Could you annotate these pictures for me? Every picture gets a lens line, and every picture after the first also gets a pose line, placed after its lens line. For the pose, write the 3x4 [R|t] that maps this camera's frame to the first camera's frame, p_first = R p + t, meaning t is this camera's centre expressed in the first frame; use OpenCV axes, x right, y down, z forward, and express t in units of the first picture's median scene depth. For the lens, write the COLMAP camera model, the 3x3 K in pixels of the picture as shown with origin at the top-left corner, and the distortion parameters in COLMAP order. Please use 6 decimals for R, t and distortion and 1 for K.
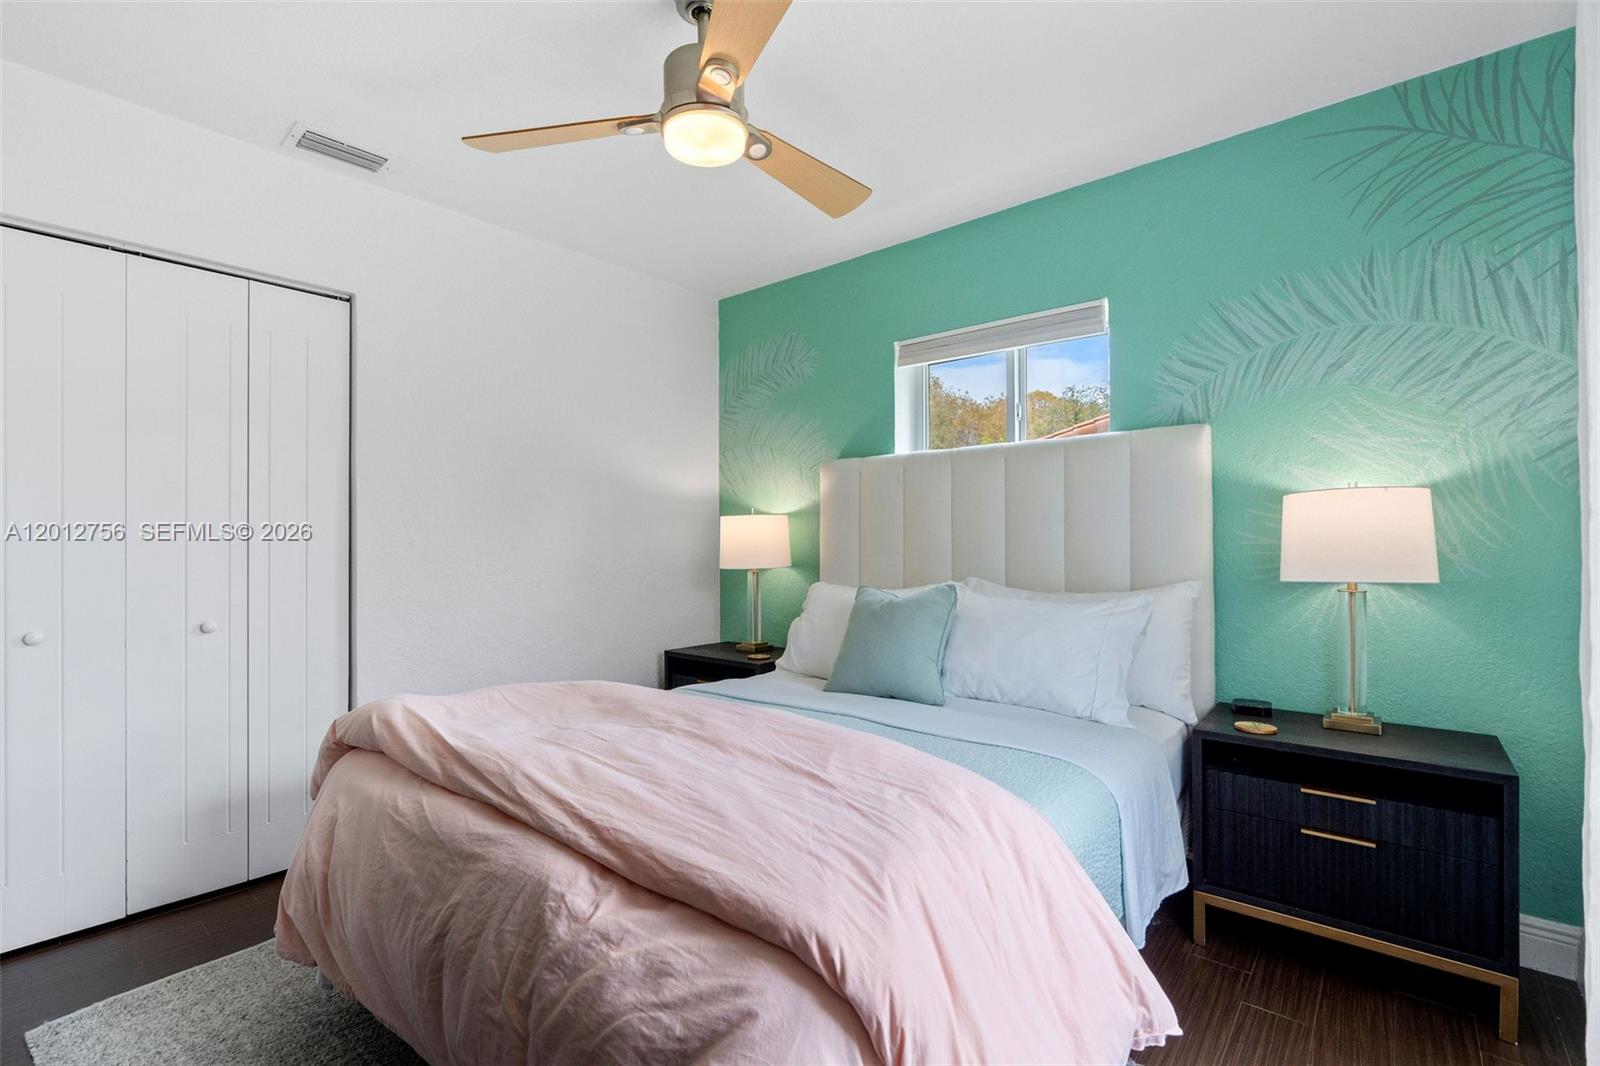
lens RADIAL K [[749.2, 0, 800.0], [0, 749.2, 533.0], [0, 0, 1]] dist [0.014751, -0.000731]
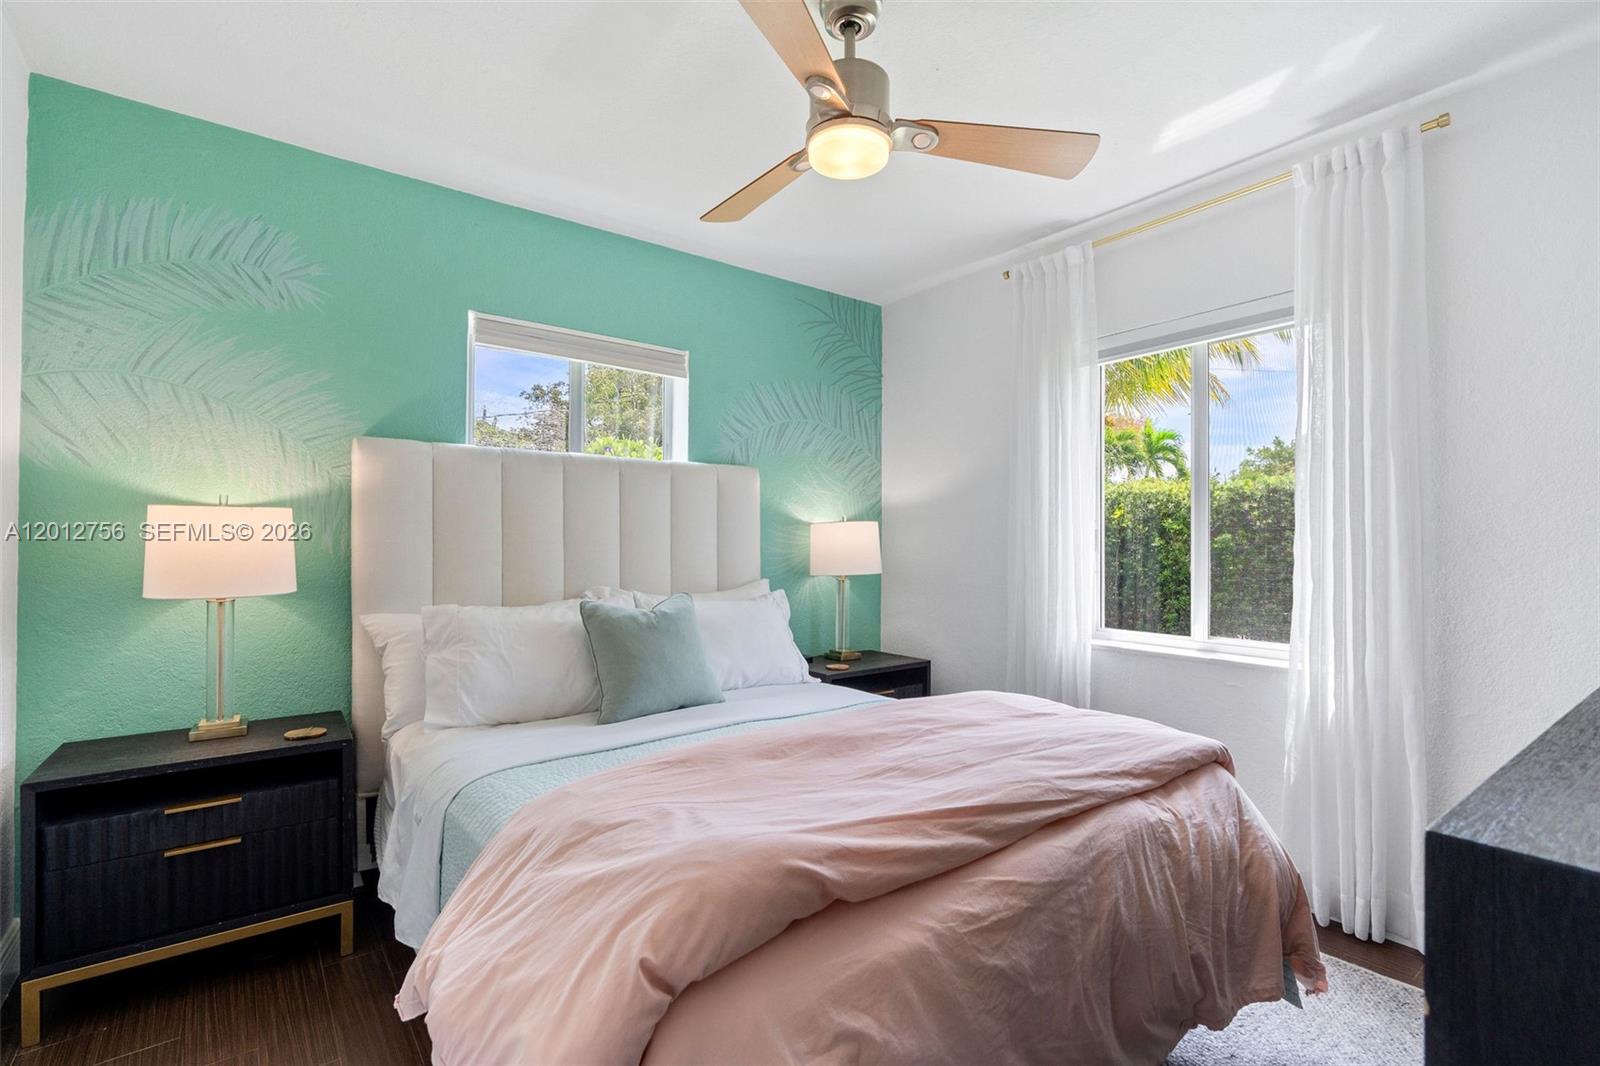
lens RADIAL K [[723.4, 0, 799.5], [0, 723.4, 553.7], [0, 0, 1]] dist [-0.010188, 0.000395]
pose [[0.200966, -0.003971, 0.979590, -0.779346], [-0.012611, 0.999898, 0.006641, 0.007668], [-0.979517, -0.013688, 0.200895, 0.641591]]
